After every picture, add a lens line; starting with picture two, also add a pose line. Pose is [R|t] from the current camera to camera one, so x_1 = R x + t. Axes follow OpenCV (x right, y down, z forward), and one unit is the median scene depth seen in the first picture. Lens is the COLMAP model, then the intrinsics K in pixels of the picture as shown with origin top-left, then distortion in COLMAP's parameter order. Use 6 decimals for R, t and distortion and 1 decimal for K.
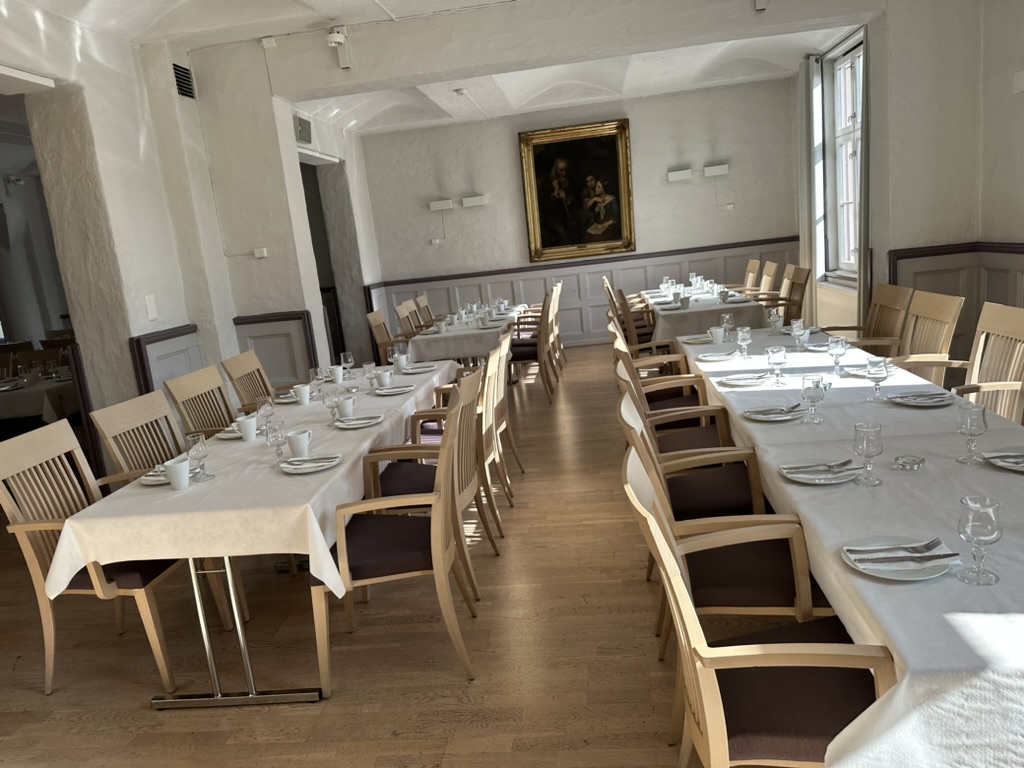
lens RADIAL K [[724.7, 0, 512.0], [0, 724.7, 384.0], [0, 0, 1]] dist [0.001789, 0.000183]
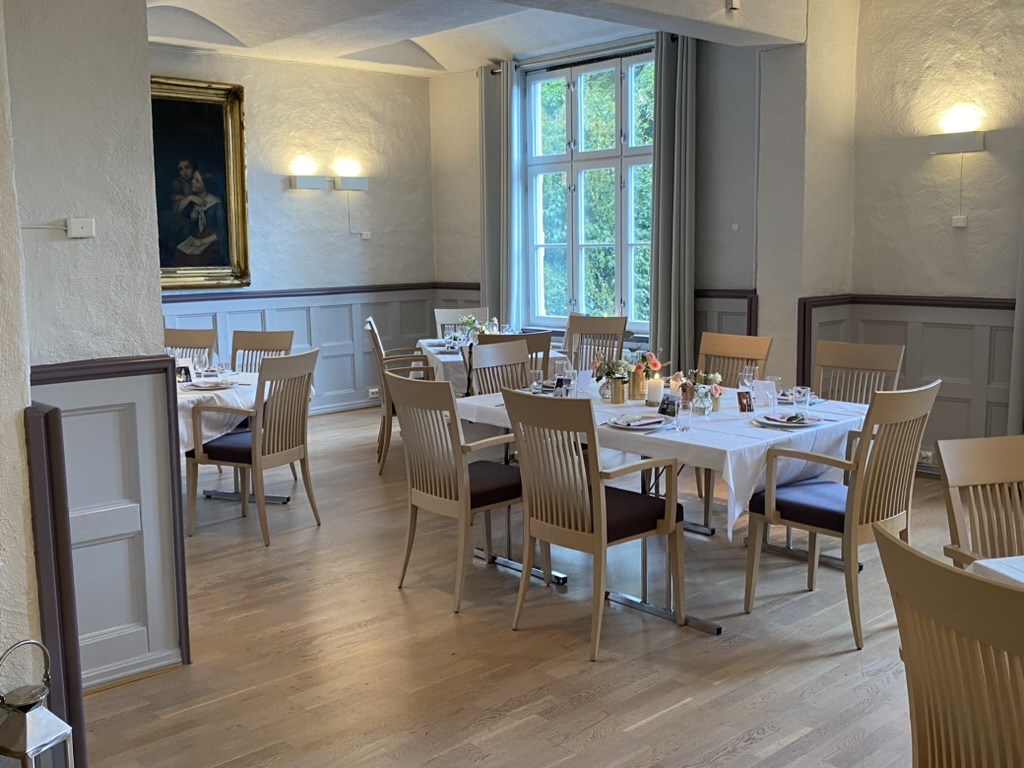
lens RADIAL K [[1046.5, 0, 512.0], [0, 1046.5, 384.0], [0, 0, 1]] dist [0.006782, 0.004796]
pose [[0.660324, -0.005374, 0.750962, -0.381668], [0.088599, 0.993548, -0.070795, -0.007897], [-0.745736, 0.113283, 0.656540, 0.220069]]
